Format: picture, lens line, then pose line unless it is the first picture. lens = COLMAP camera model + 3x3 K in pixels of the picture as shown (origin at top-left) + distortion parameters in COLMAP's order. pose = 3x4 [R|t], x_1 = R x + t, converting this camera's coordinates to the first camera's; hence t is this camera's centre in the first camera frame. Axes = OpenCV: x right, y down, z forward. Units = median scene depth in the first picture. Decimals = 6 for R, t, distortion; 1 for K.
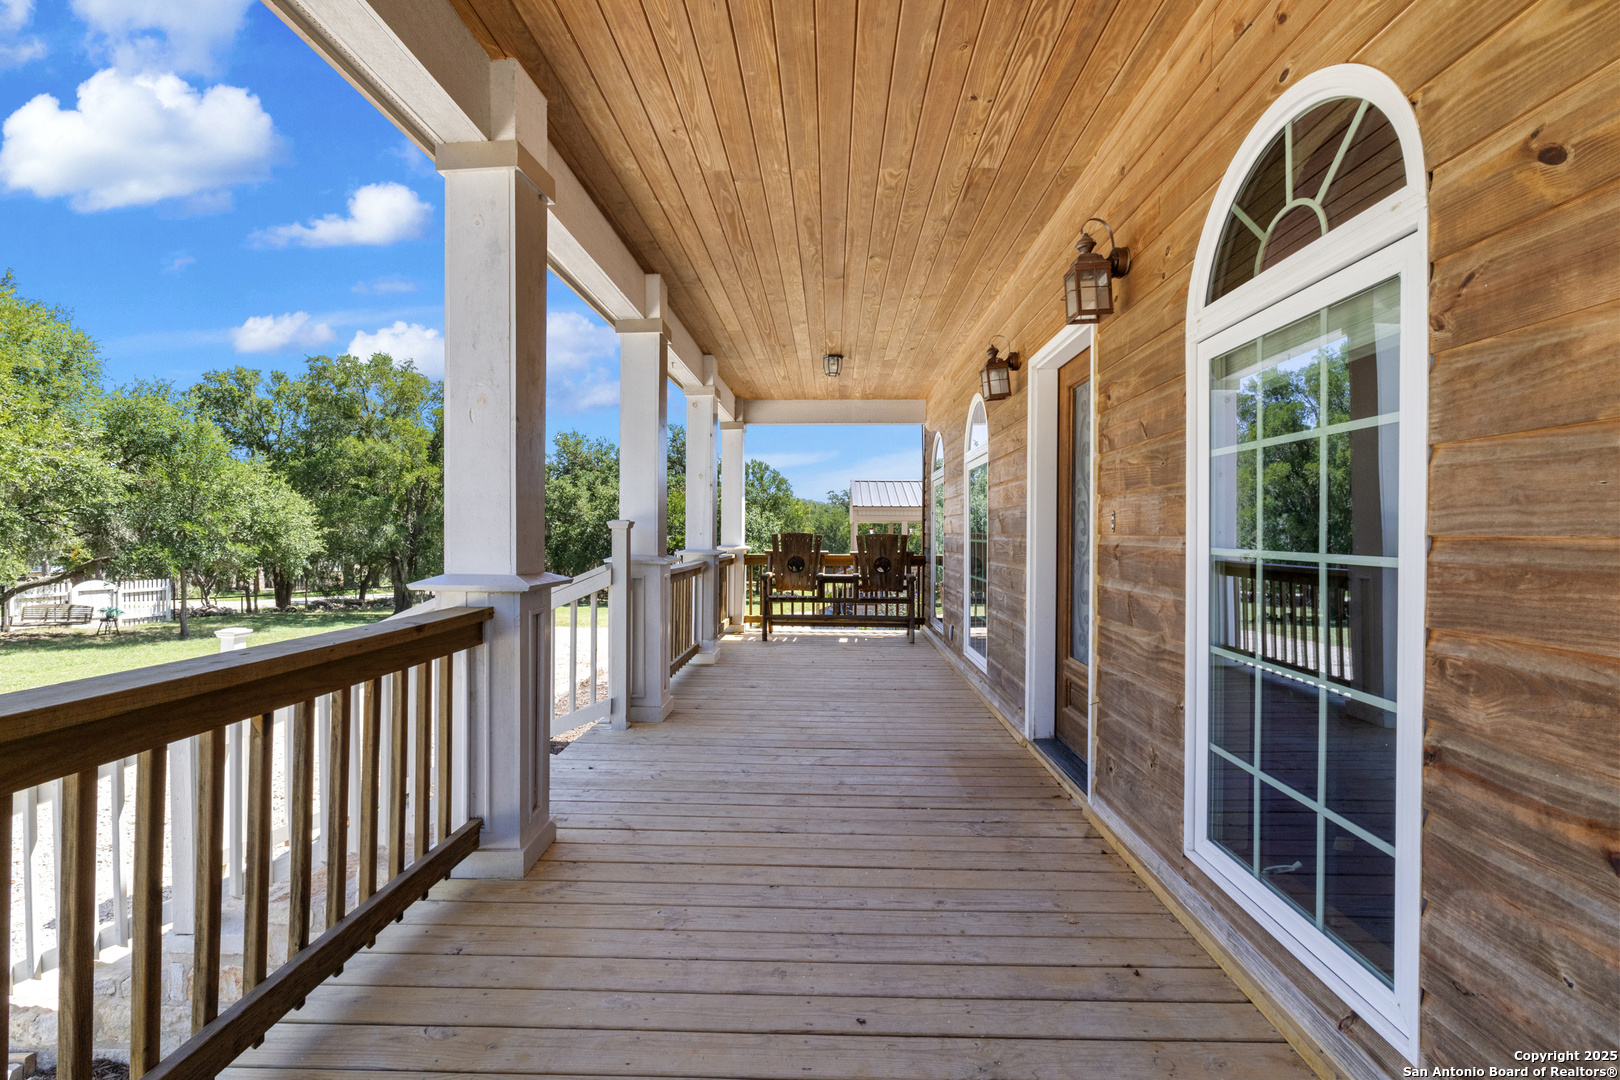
lens RADIAL K [[722.8, 0, 810.6], [0, 722.8, 531.0], [0, 0, 1]] dist [-0.000051, 0.000486]
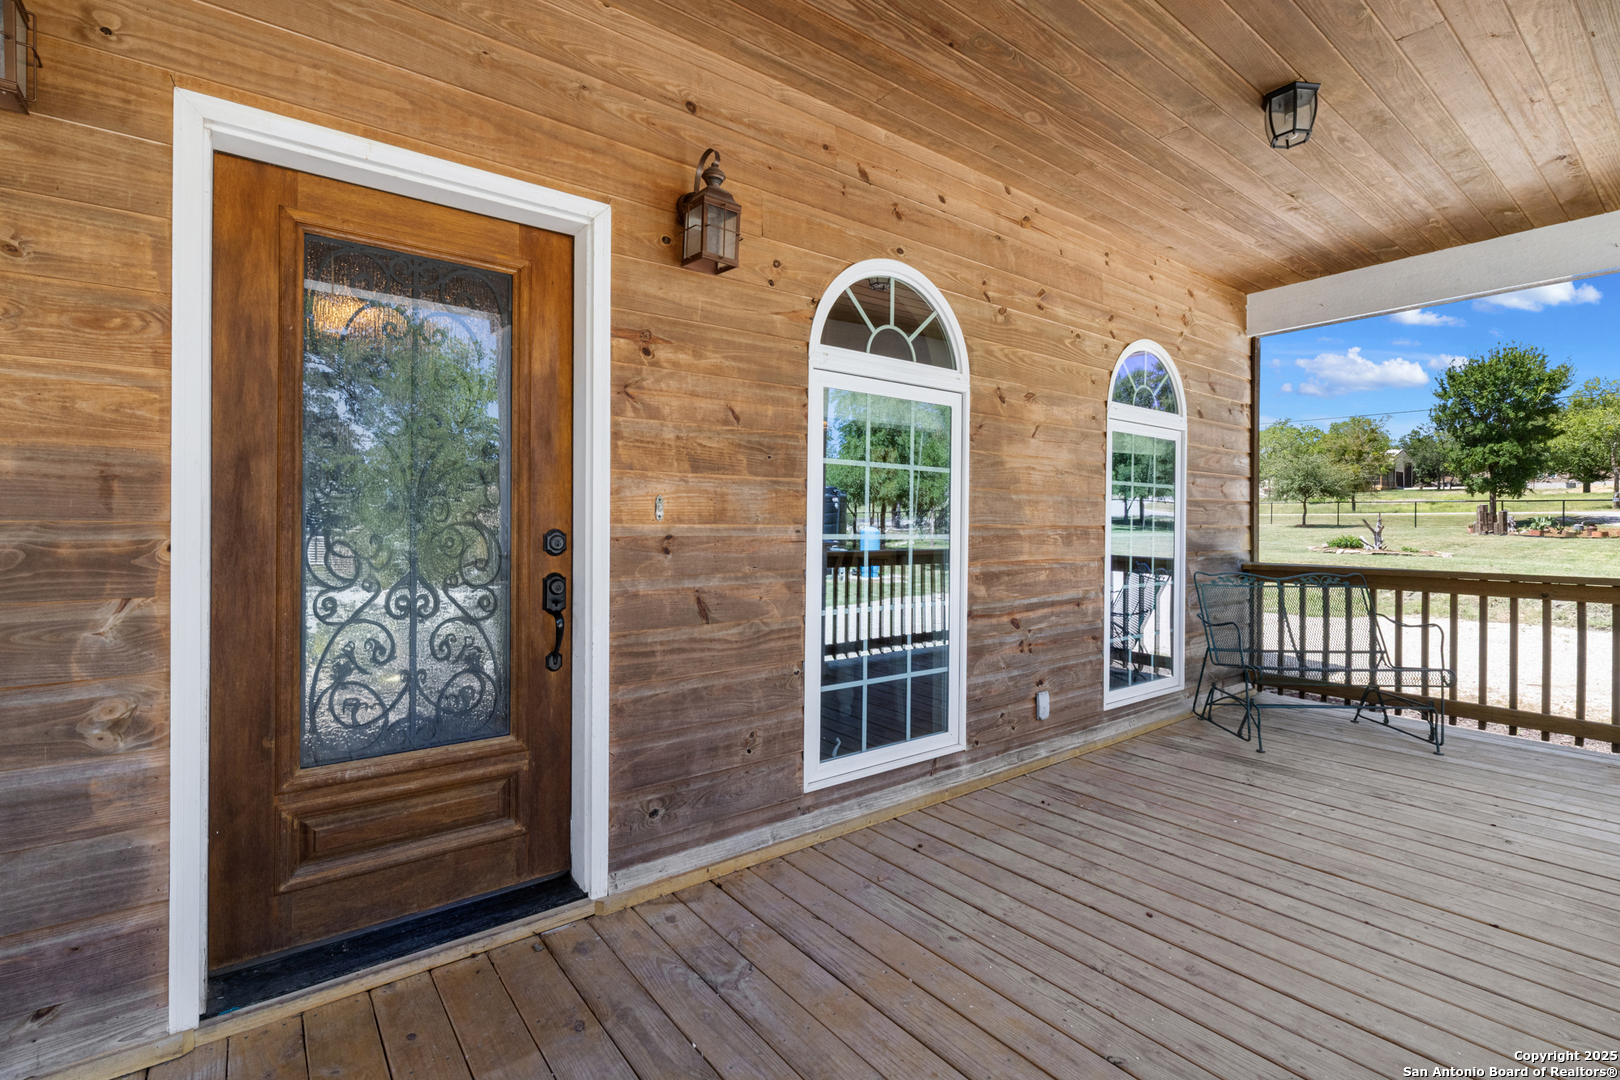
lens RADIAL K [[722.8, 0, 814.6], [0, 722.8, 518.6], [0, 0, 1]] dist [-0.000051, 0.000486]
pose [[-0.630107, -0.004142, 0.776497, -0.519215], [-0.010345, 0.999942, -0.003061, -0.000730], [-0.776439, -0.009962, -0.630114, 2.181366]]
